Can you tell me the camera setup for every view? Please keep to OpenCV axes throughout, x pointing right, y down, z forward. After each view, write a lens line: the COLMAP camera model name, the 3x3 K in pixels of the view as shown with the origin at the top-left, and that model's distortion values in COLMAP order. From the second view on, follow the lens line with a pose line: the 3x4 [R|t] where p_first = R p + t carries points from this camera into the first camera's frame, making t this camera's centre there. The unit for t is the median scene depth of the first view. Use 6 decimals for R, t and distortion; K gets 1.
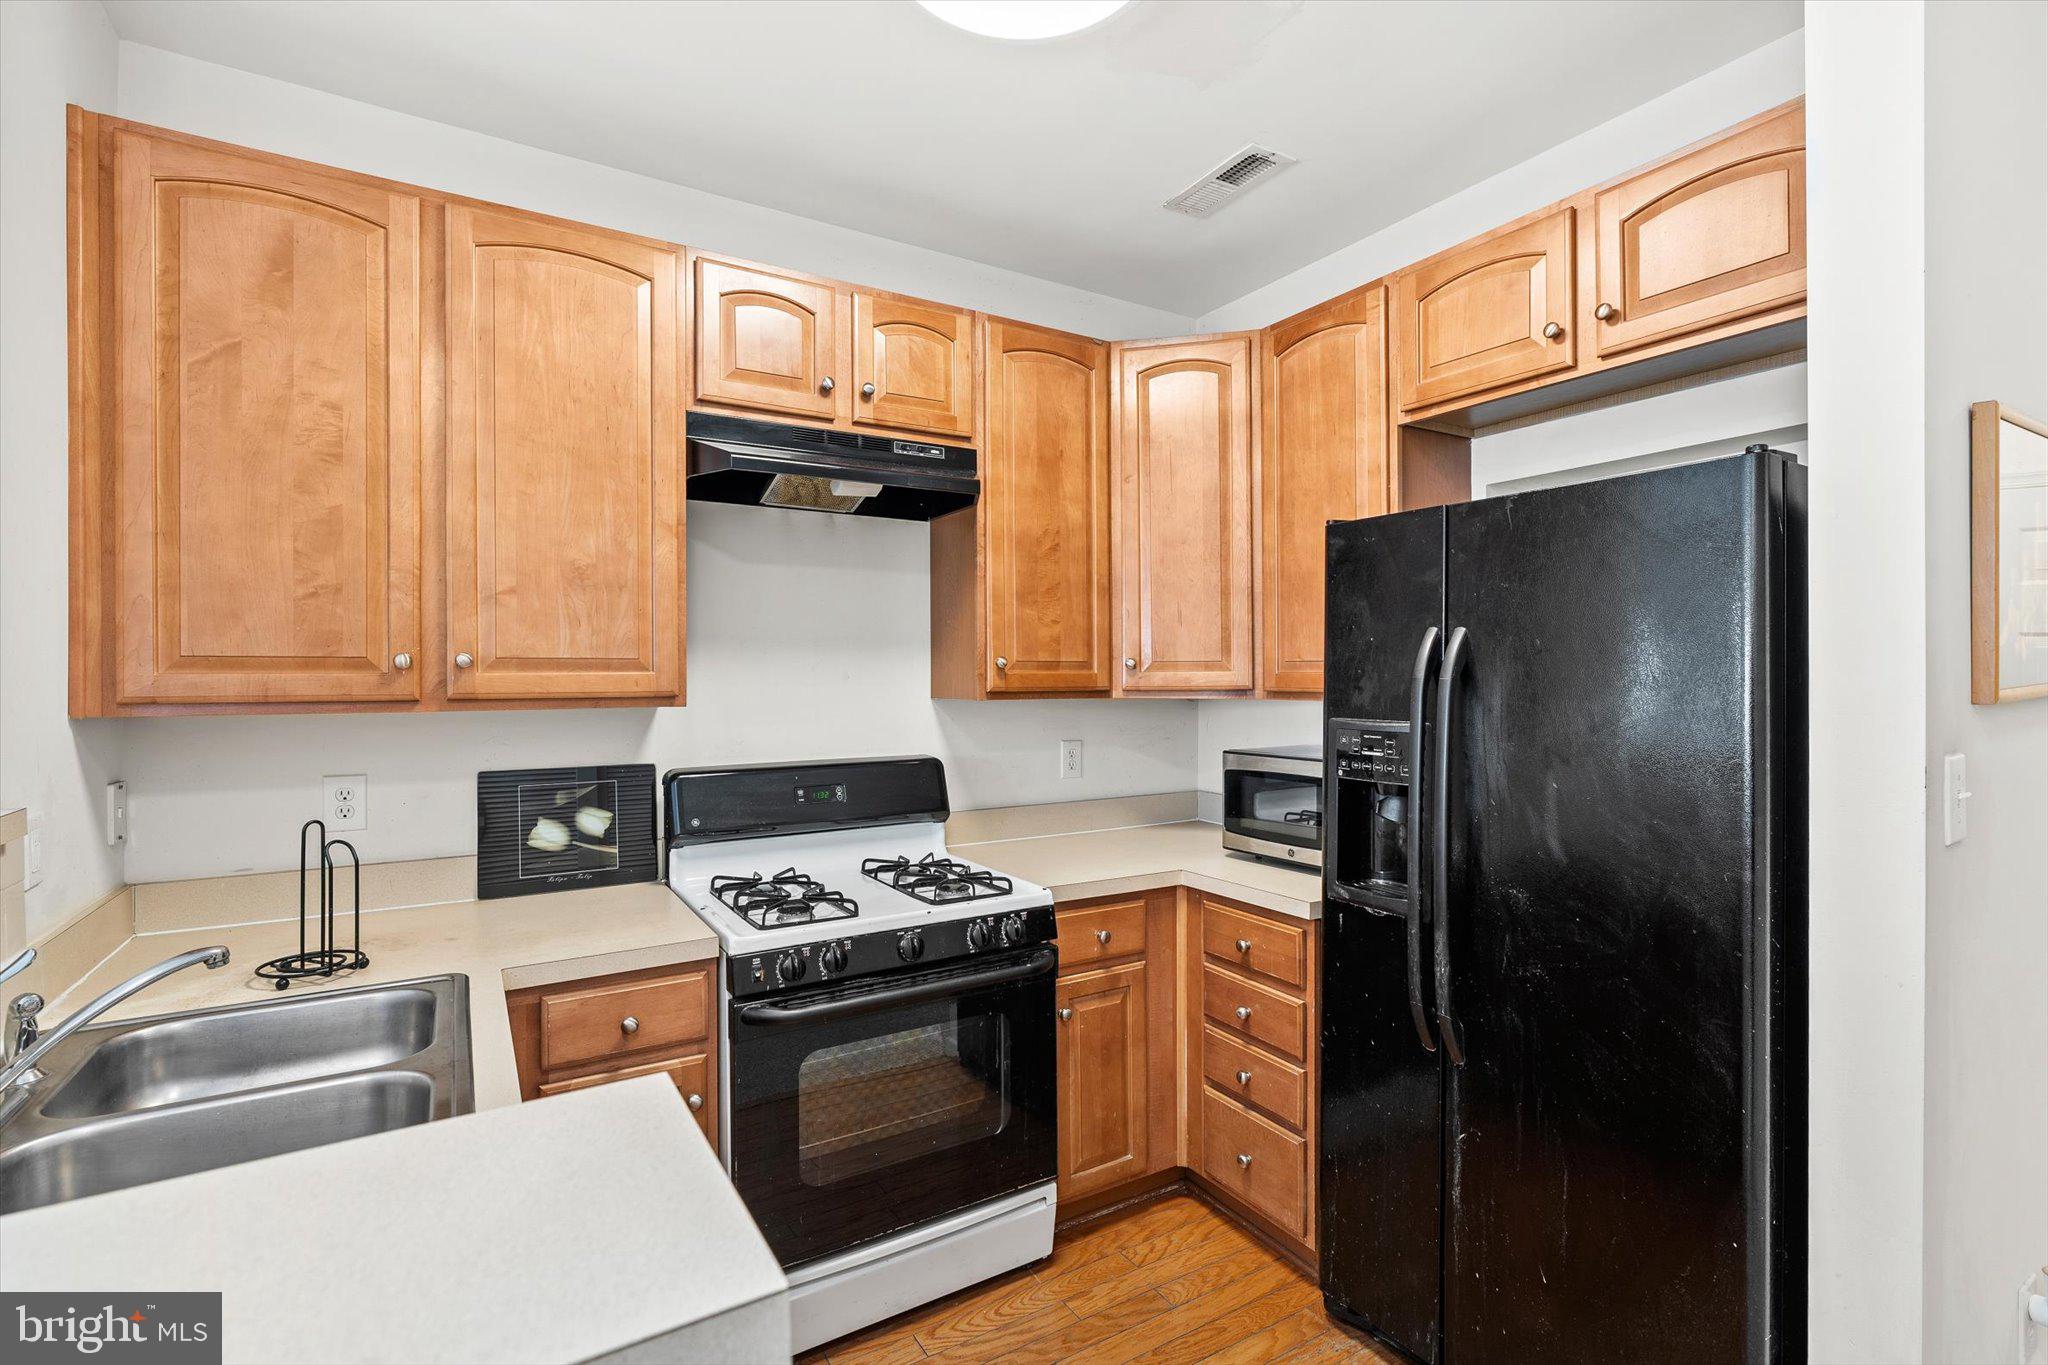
lens RADIAL K [[928.5, 0, 1035.9], [0, 928.5, 686.0], [0, 0, 1]] dist [-0.009814, 0.000217]
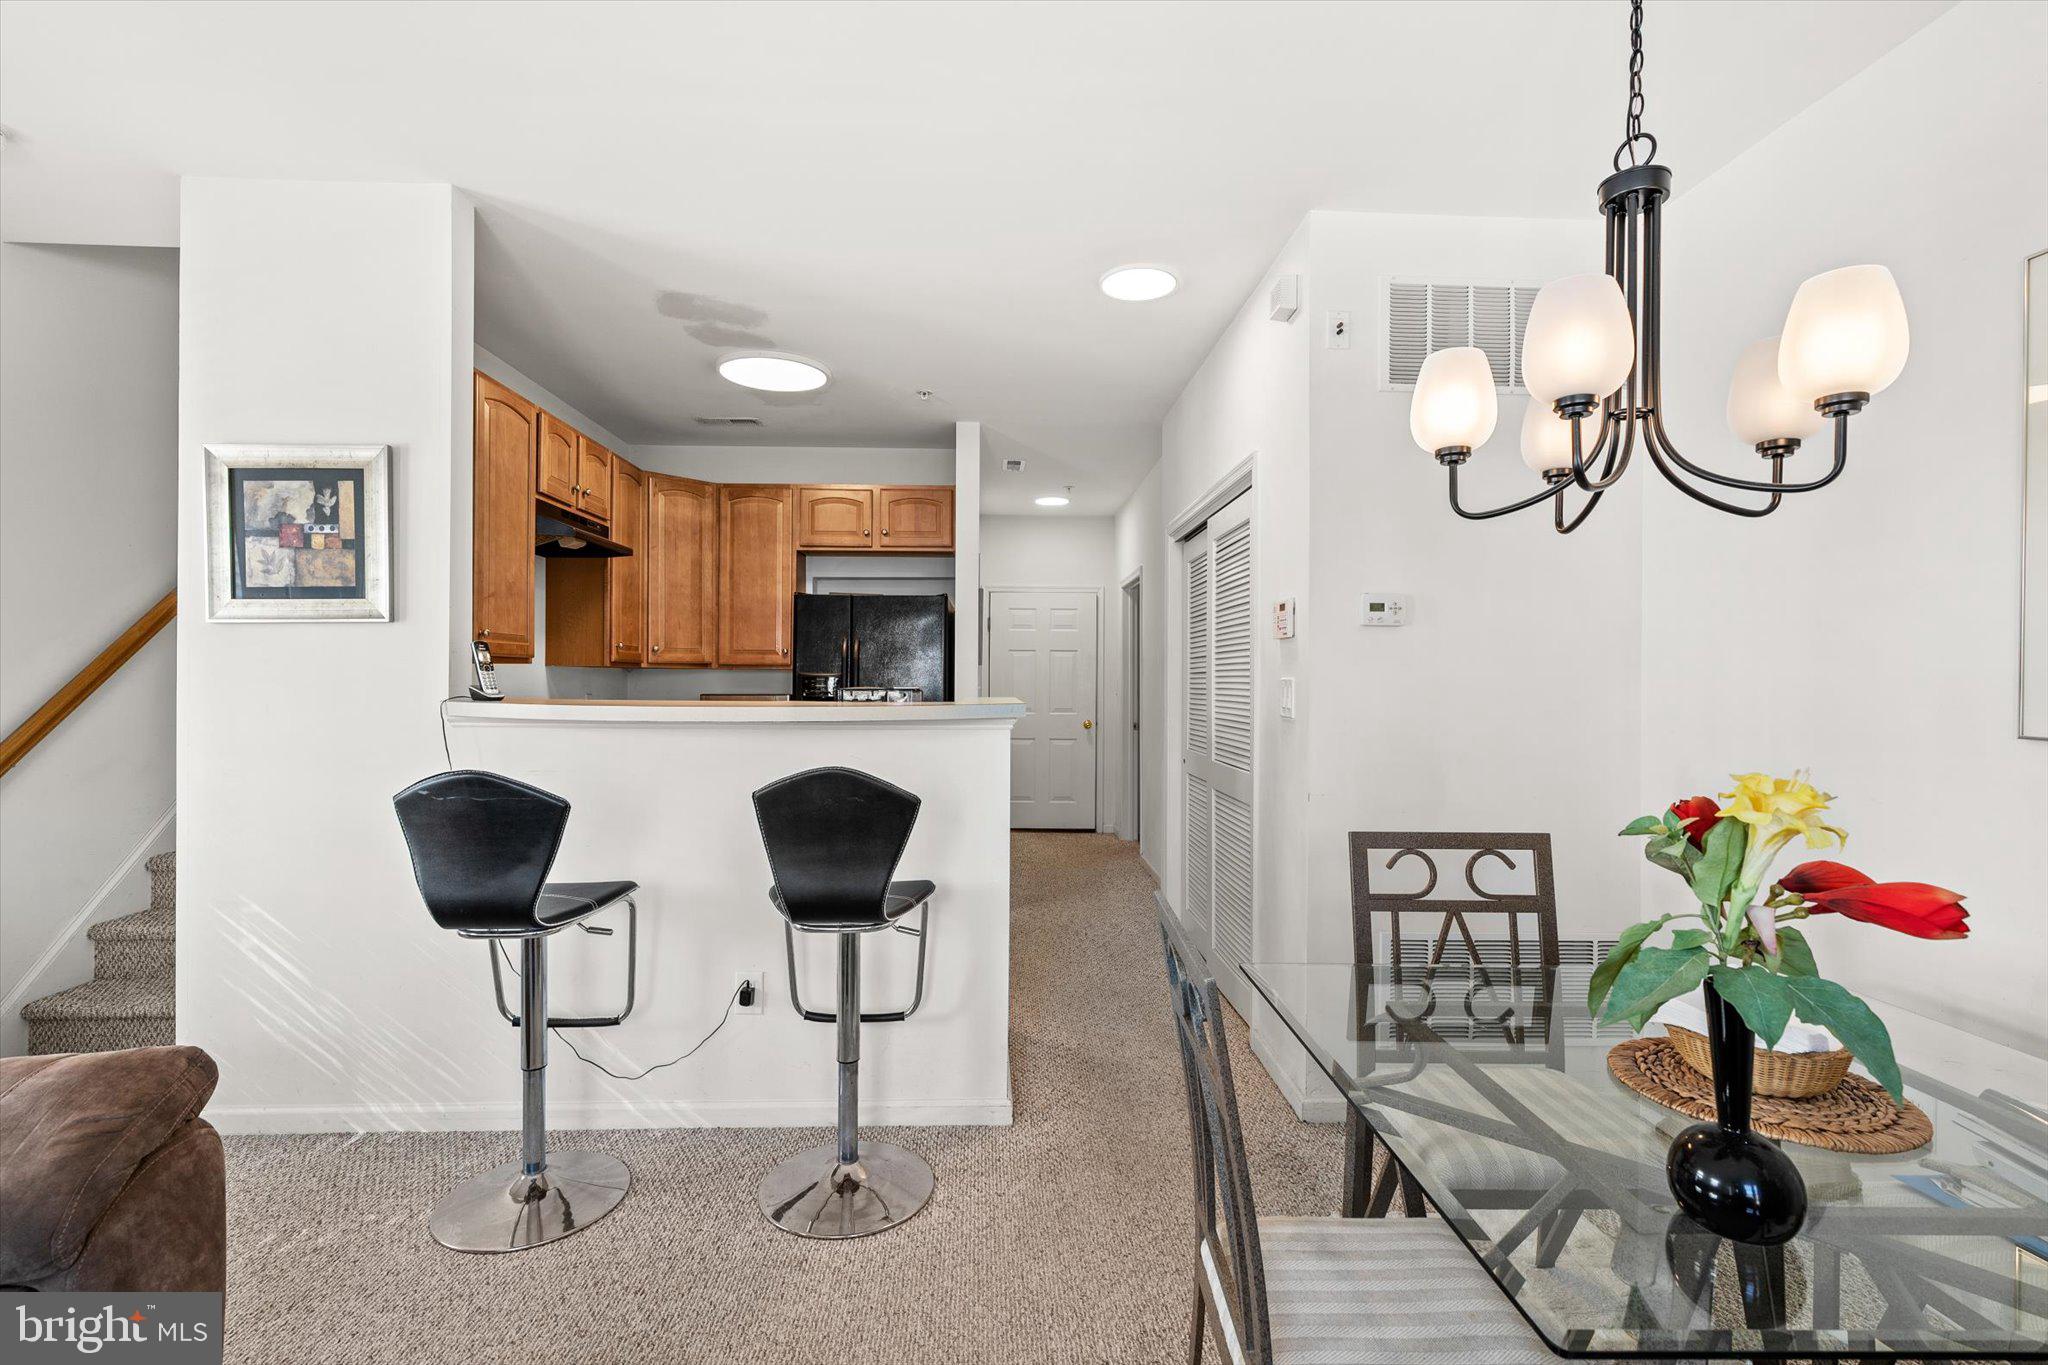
lens RADIAL K [[928.5, 0, 1024.7], [0, 928.5, 678.4], [0, 0, 1]] dist [-0.009814, 0.000217]
pose [[0.513126, 0.011382, 0.858238, -1.191700], [-0.005085, 0.999935, -0.010221, 0.054171], [-0.858298, 0.000880, 0.513150, -0.619886]]
